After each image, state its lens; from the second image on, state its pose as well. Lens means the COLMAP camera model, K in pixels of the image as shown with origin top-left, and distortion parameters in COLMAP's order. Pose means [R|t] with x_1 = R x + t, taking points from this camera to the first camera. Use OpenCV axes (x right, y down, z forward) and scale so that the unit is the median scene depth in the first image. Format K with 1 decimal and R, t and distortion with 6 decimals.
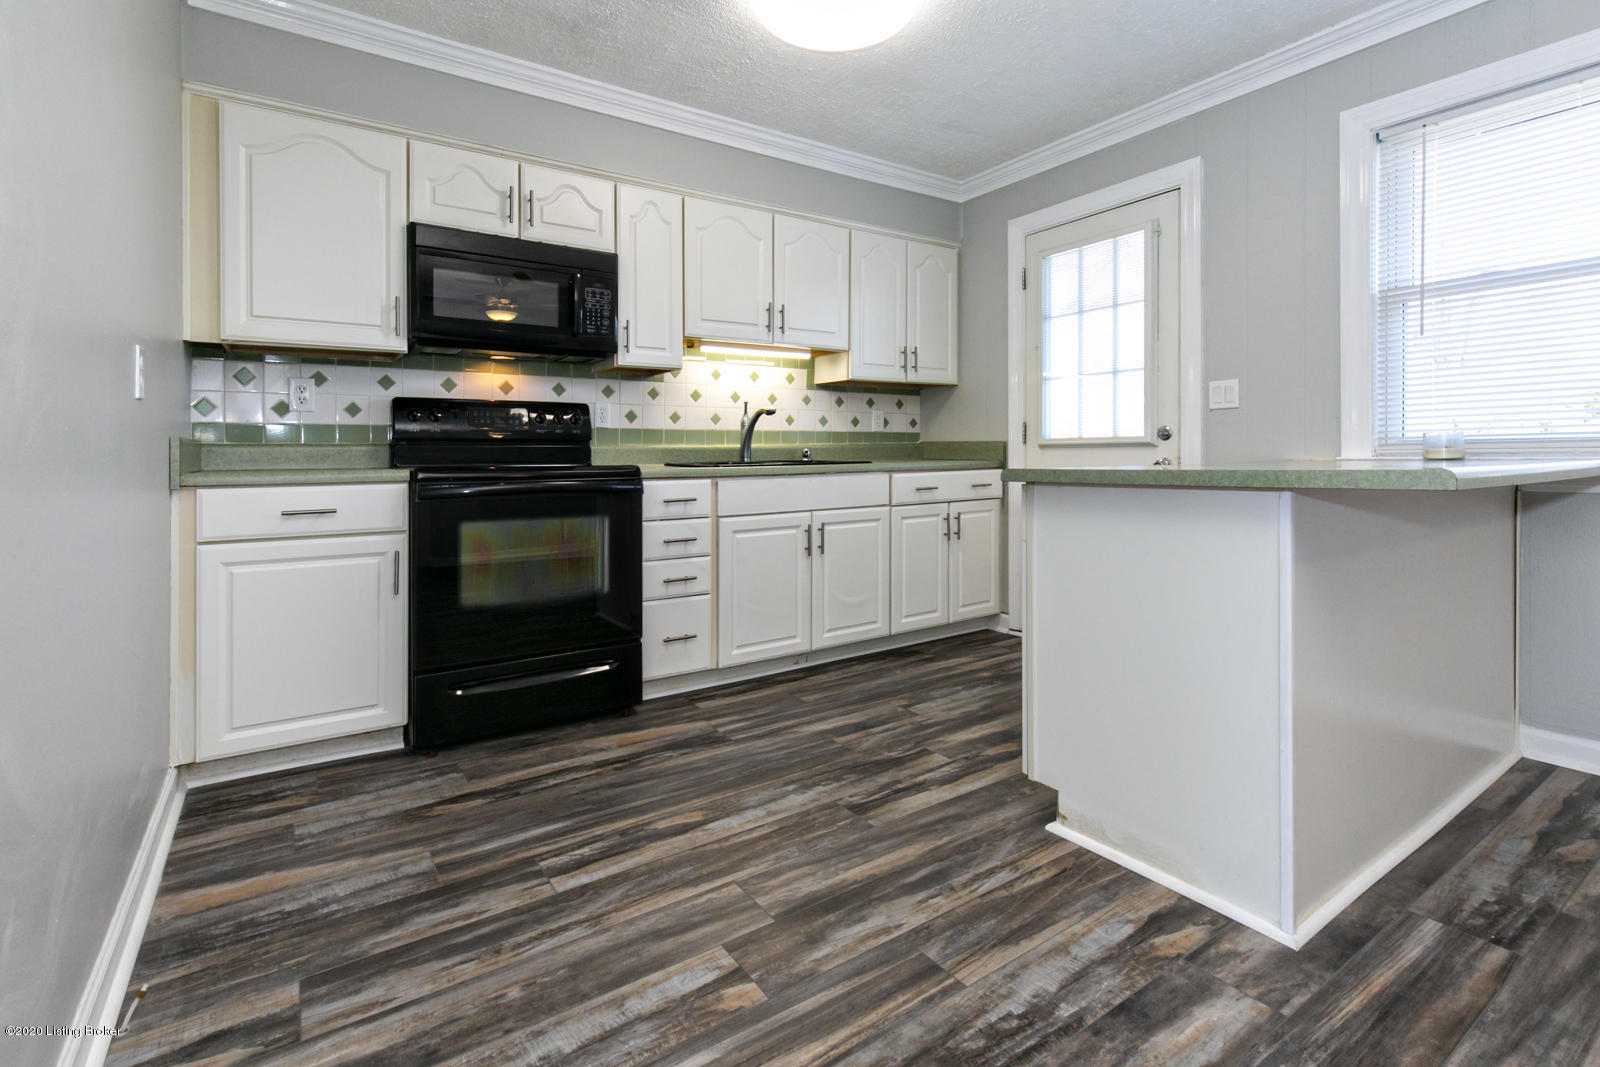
lens RADIAL K [[730.4, 0, 803.2], [0, 730.4, 521.4], [0, 0, 1]] dist [-0.016319, 0.000053]
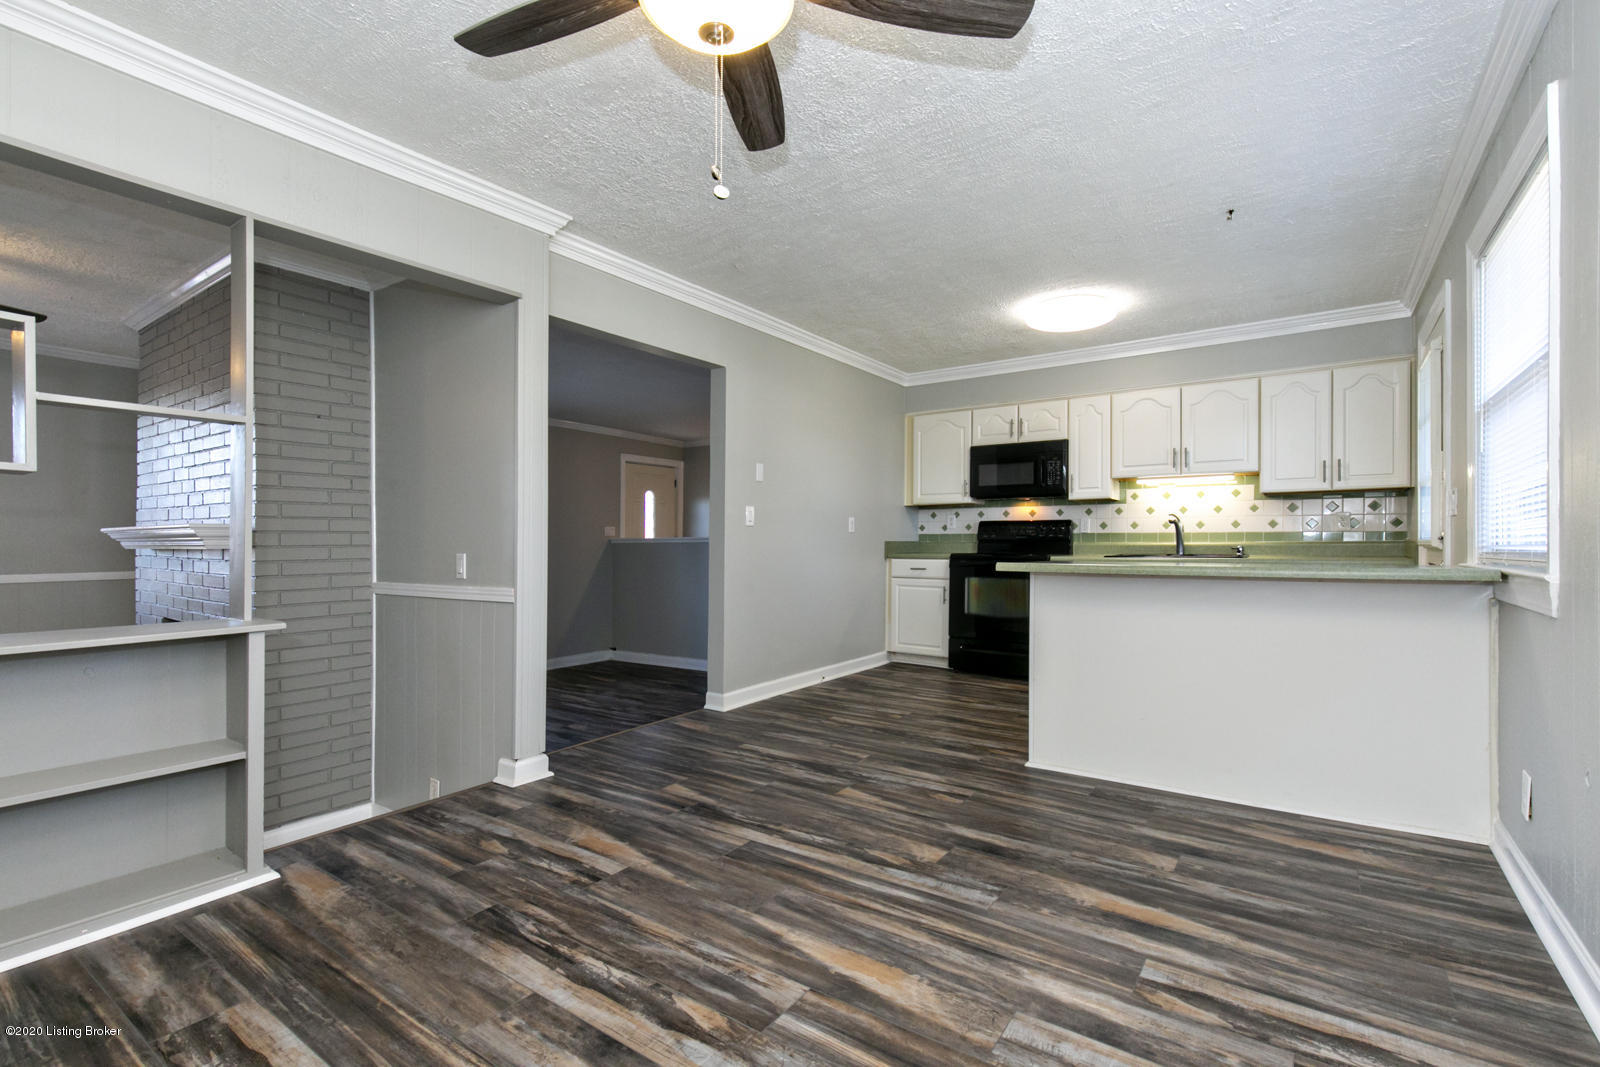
lens RADIAL K [[730.4, 0, 800.1], [0, 730.4, 540.1], [0, 0, 1]] dist [-0.016319, 0.000053]
pose [[0.354455, -0.010695, -0.935012, 1.207677], [-0.101047, 0.993641, -0.049672, 0.044407], [0.929597, 0.112087, 0.351120, -0.239550]]
